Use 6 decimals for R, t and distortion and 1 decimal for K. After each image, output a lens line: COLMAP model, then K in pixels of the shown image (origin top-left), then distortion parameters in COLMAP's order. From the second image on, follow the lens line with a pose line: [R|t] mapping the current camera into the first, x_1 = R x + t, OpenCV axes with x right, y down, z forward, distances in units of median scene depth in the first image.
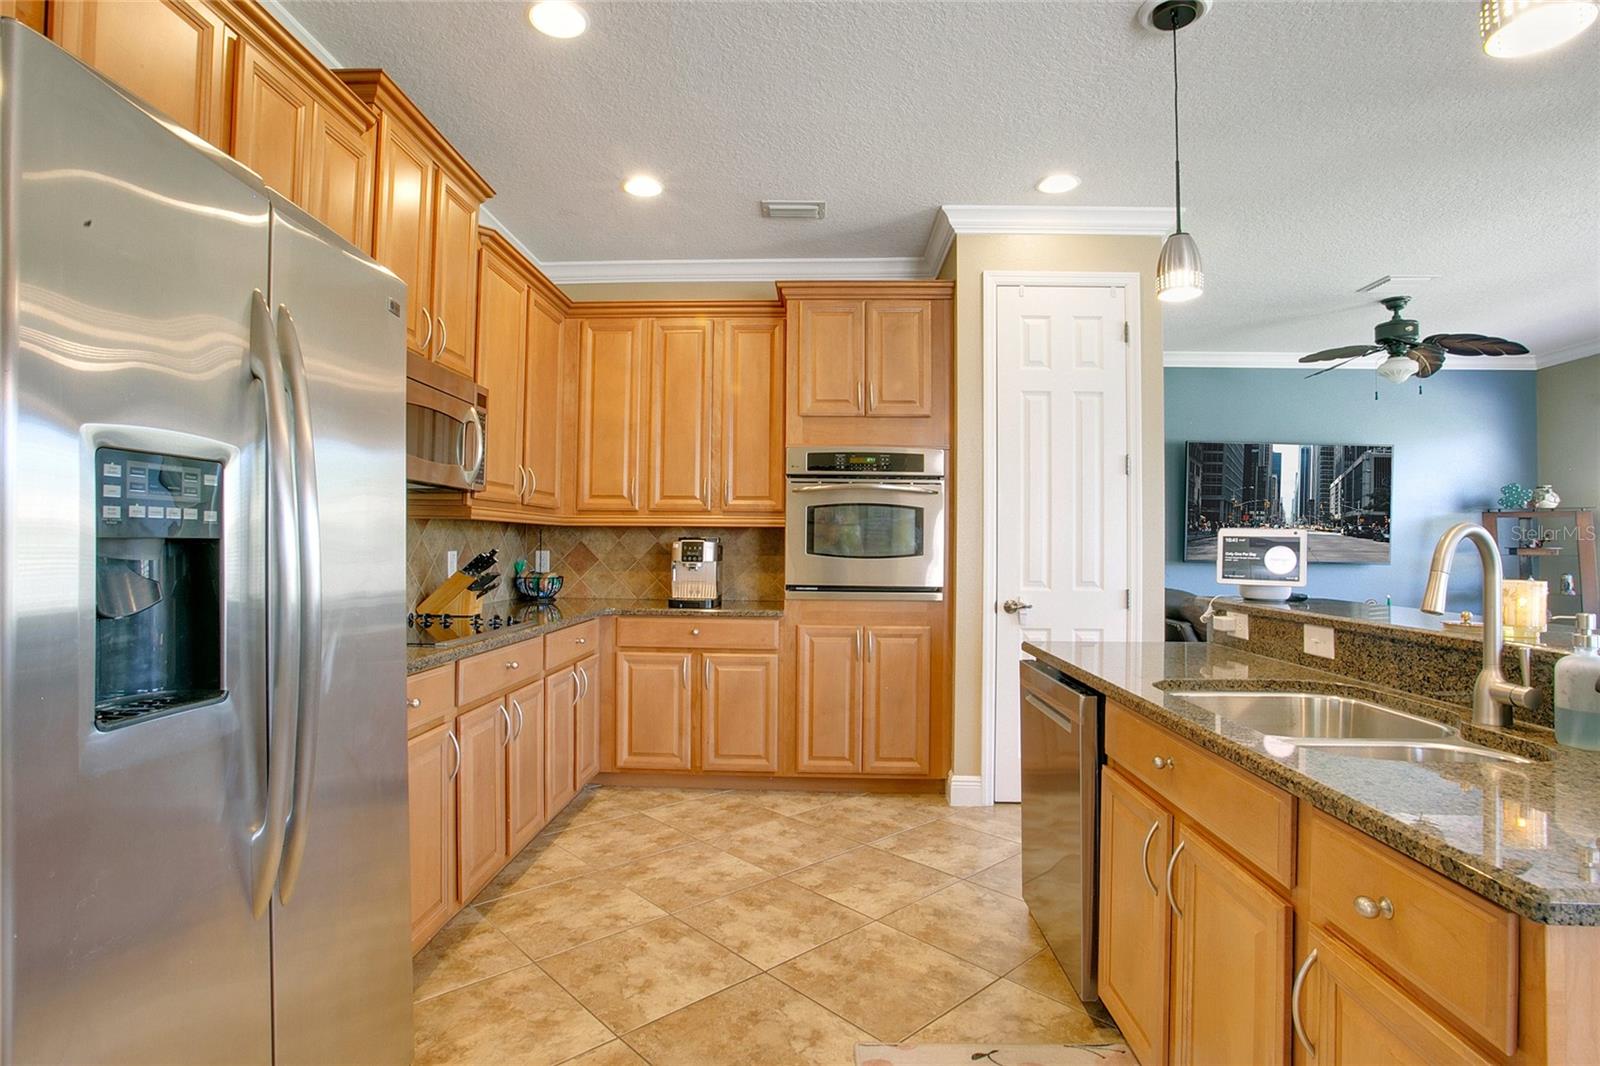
lens RADIAL K [[808.0, 0, 792.6], [0, 808.0, 524.4], [0, 0, 1]] dist [-0.058623, 0.018874]
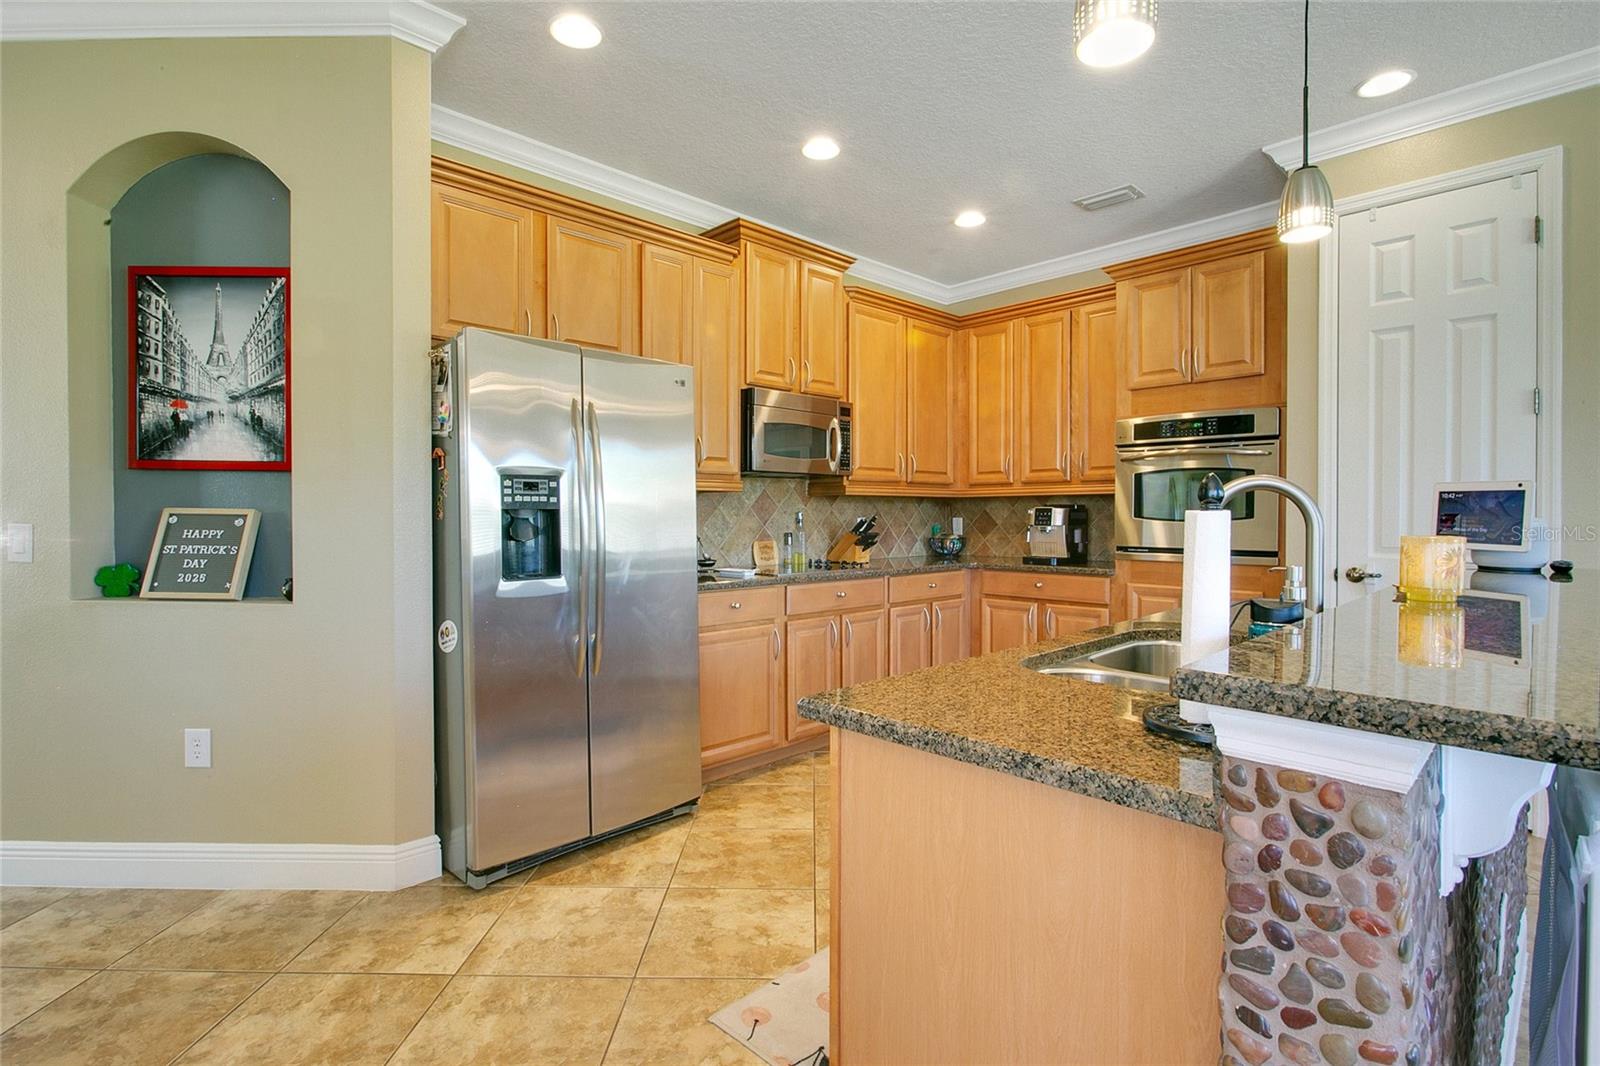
lens RADIAL K [[776.8, 0, 813.8], [0, 776.8, 520.6], [0, 0, 1]] dist [-0.004693, -0.001593]
pose [[0.722522, -0.005462, -0.691327, 0.424839], [0.026947, 0.999431, 0.020266, 0.007777], [0.690823, -0.033272, 0.722258, -0.039642]]
